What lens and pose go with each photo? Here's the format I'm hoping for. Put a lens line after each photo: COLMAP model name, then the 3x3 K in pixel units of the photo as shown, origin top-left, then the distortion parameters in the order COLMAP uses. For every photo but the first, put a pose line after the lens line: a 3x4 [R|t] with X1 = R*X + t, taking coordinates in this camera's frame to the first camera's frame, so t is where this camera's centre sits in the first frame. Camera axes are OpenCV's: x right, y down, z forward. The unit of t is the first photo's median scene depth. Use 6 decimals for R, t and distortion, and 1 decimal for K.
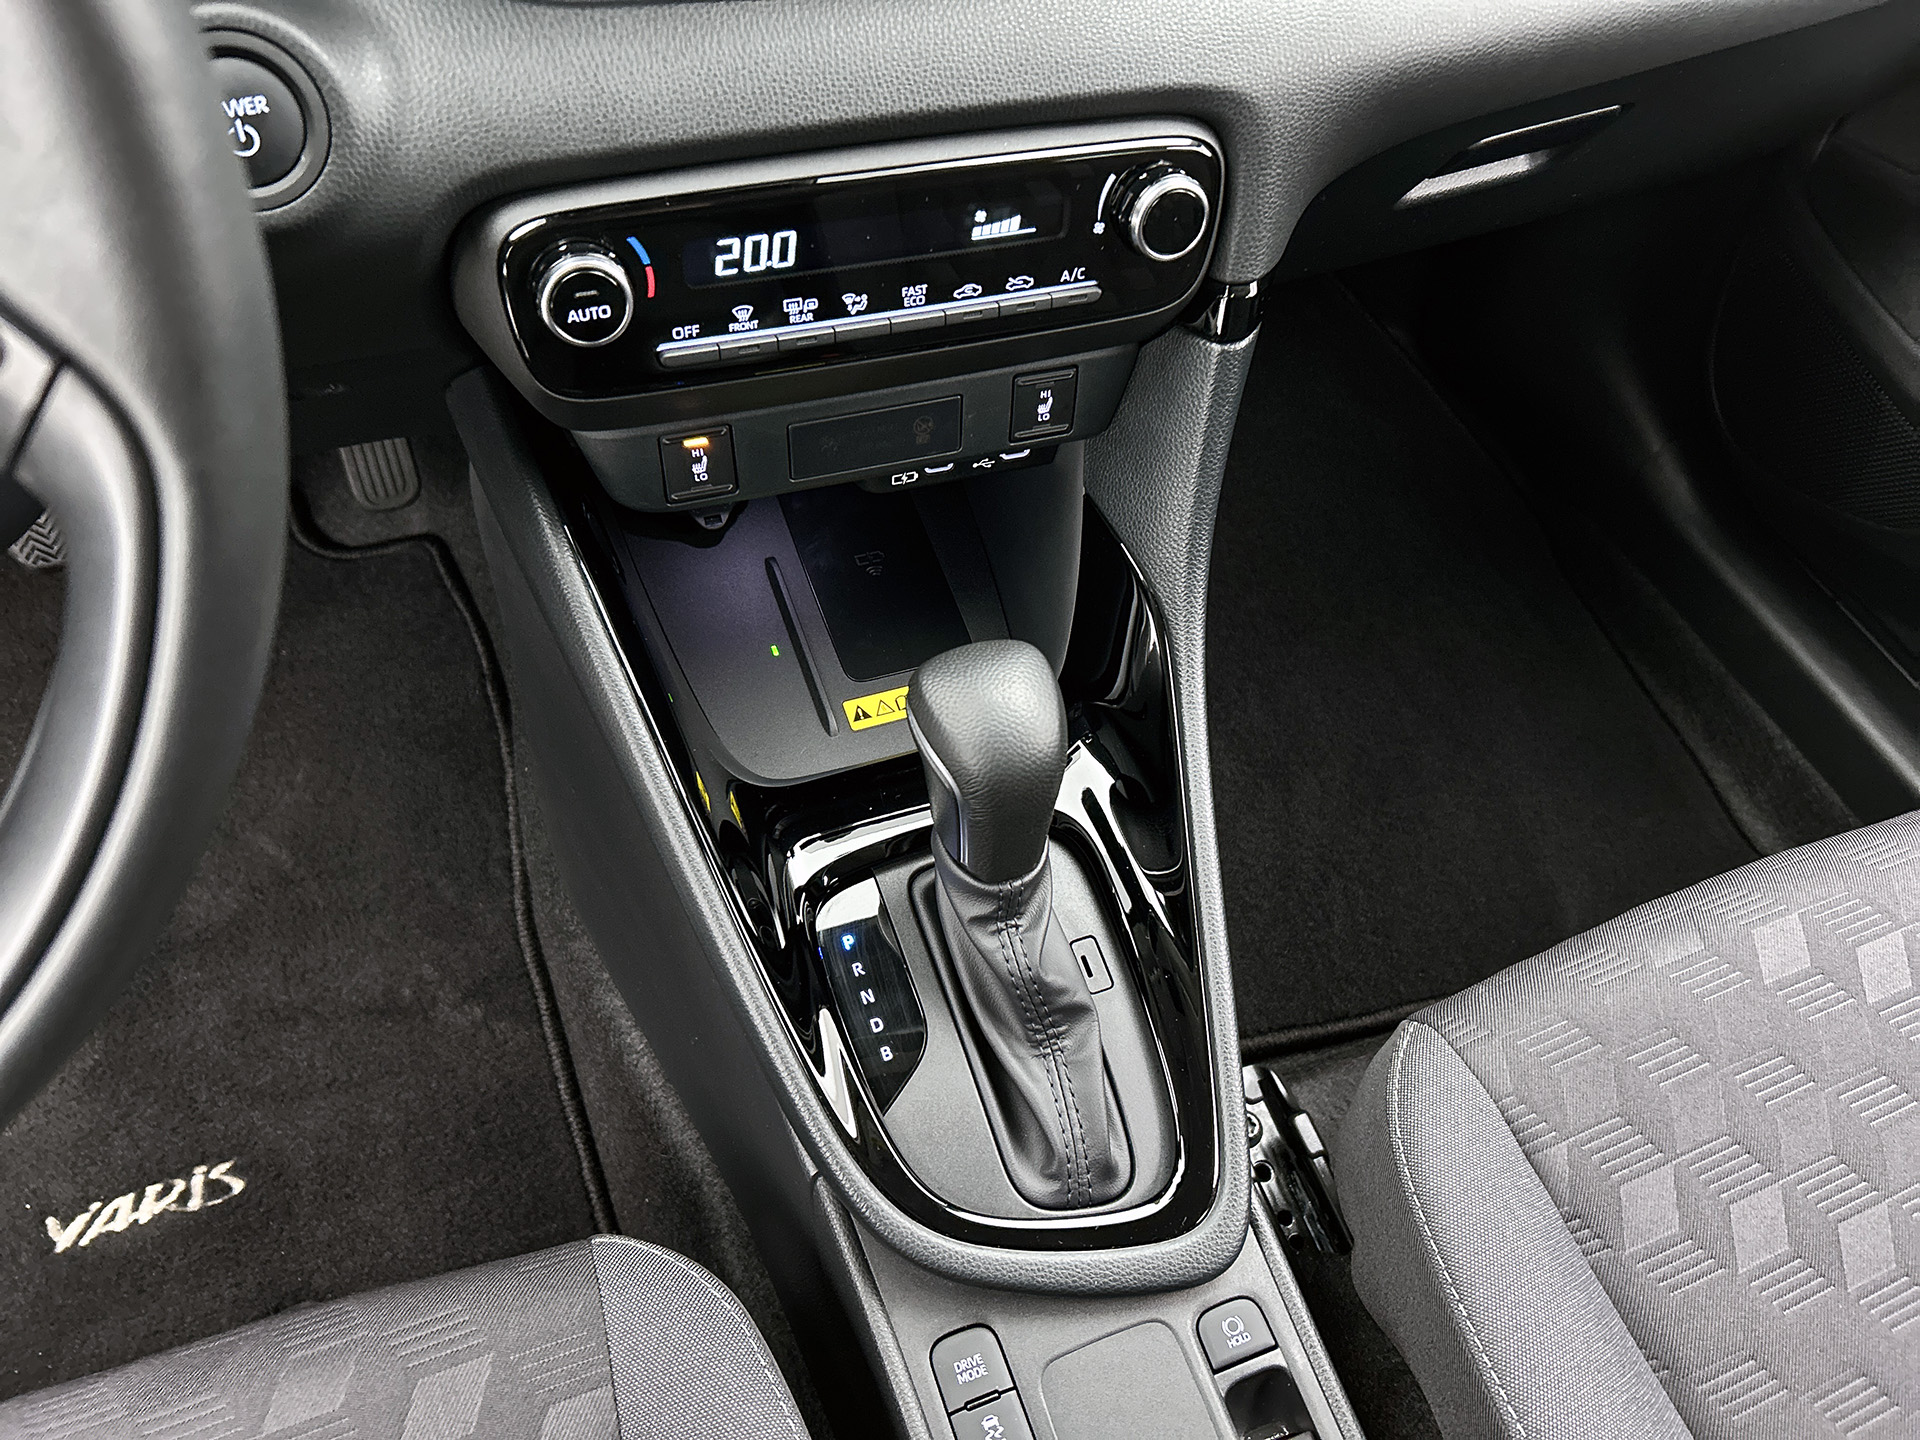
lens RADIAL K [[1453.7, 0, 949.7], [0, 1453.7, 721.1], [0, 0, 1]] dist [0.056024, -0.084057]
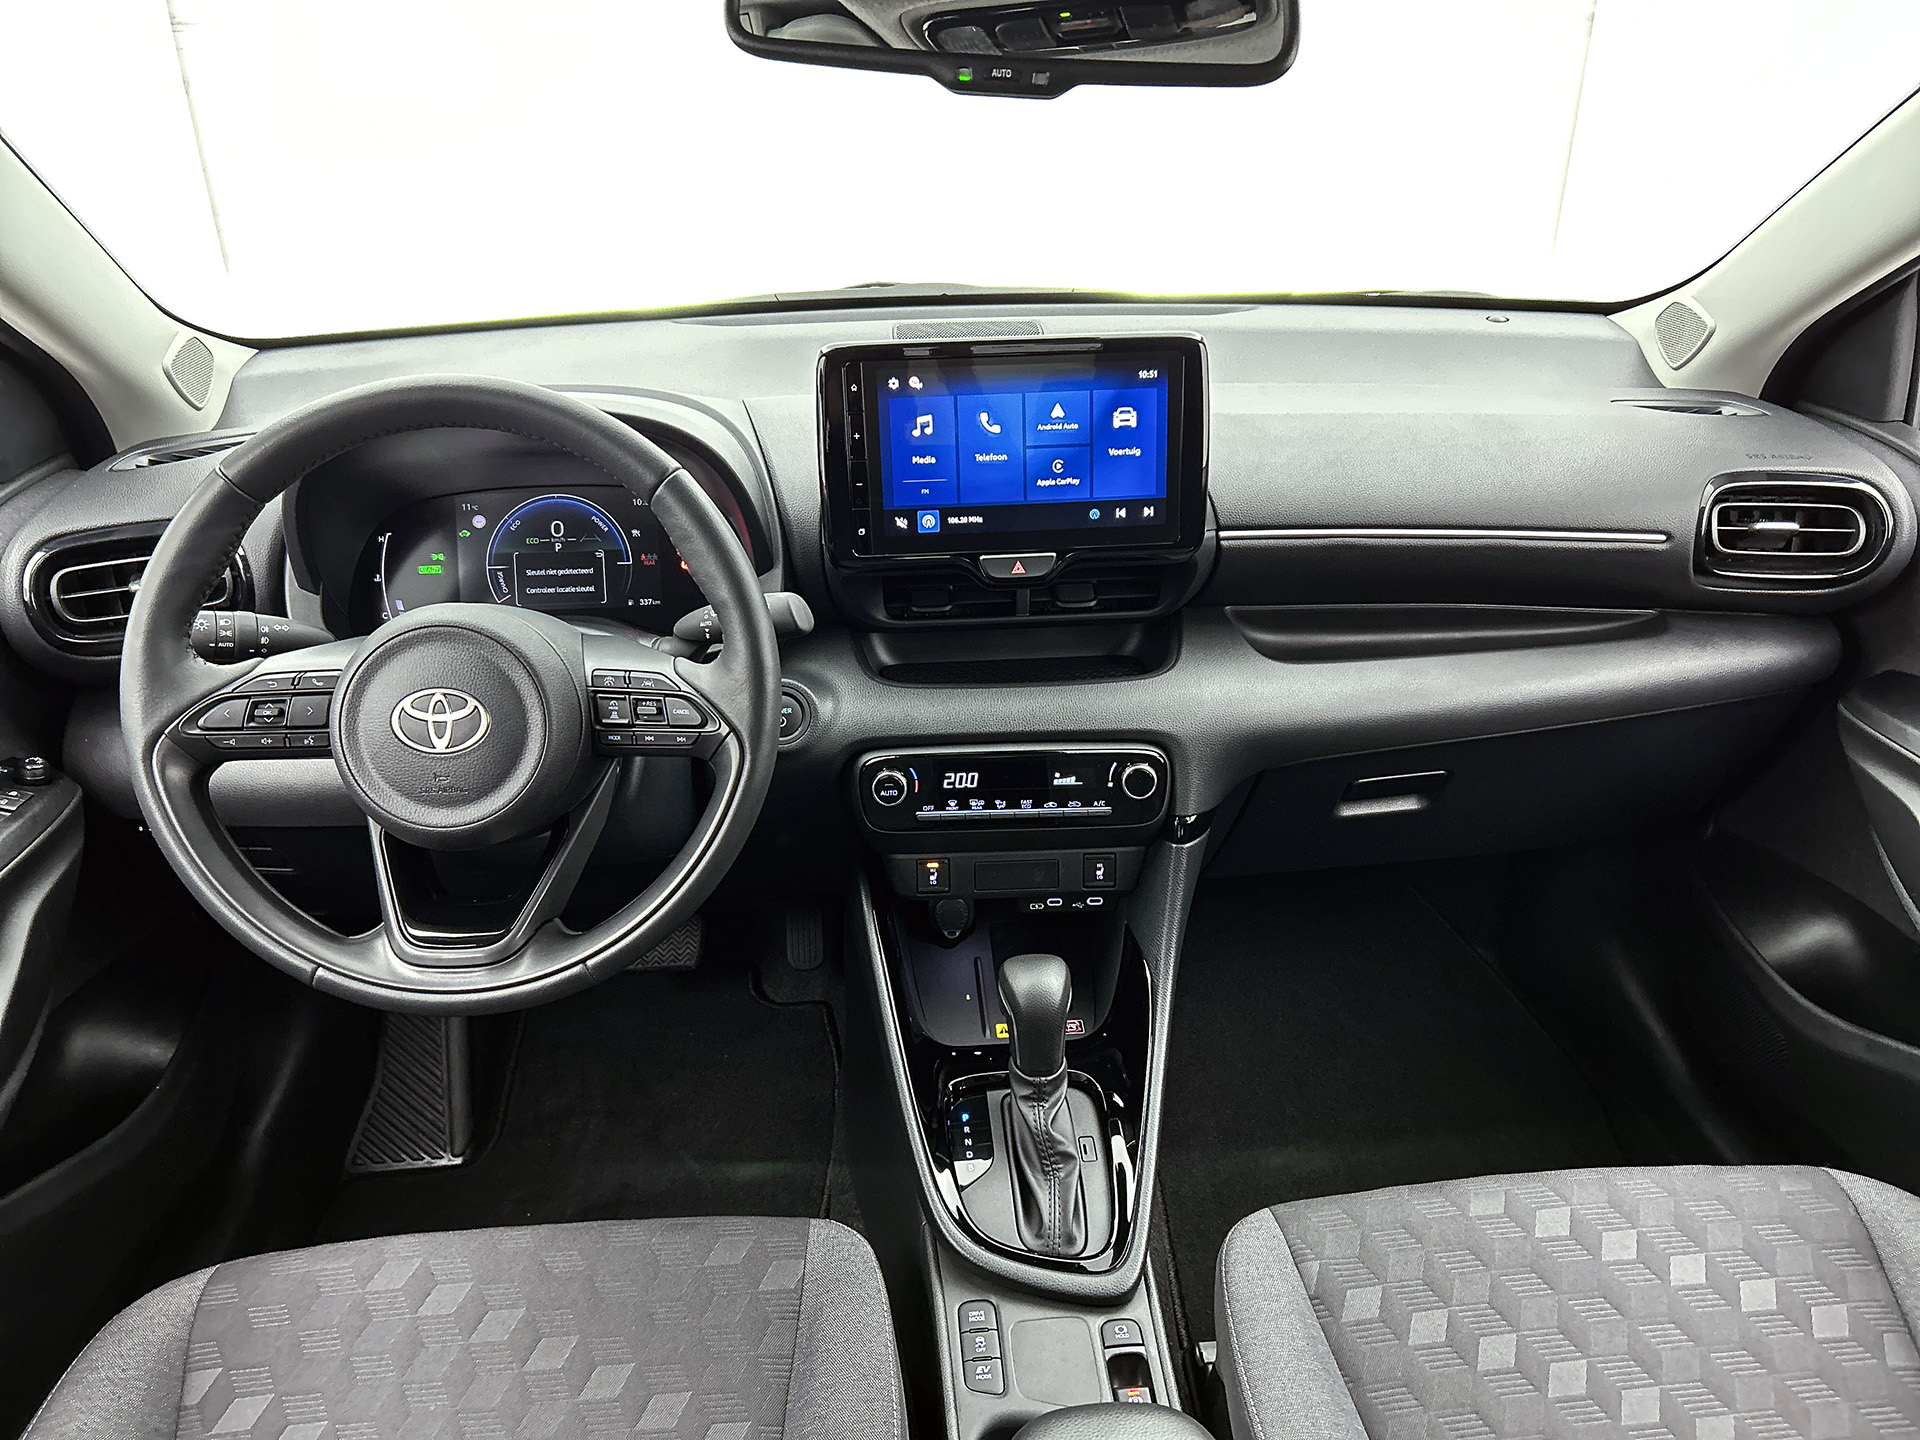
lens RADIAL K [[1450.1, 0, 970.9], [0, 1450.1, 725.7], [0, 0, 1]] dist [0.090378, -0.141775]
pose [[0.957221, 0.043691, -0.286042, 0.494613], [-0.174533, 0.875644, -0.450316, 0.595649], [0.230796, 0.480976, 0.845810, -0.946110]]
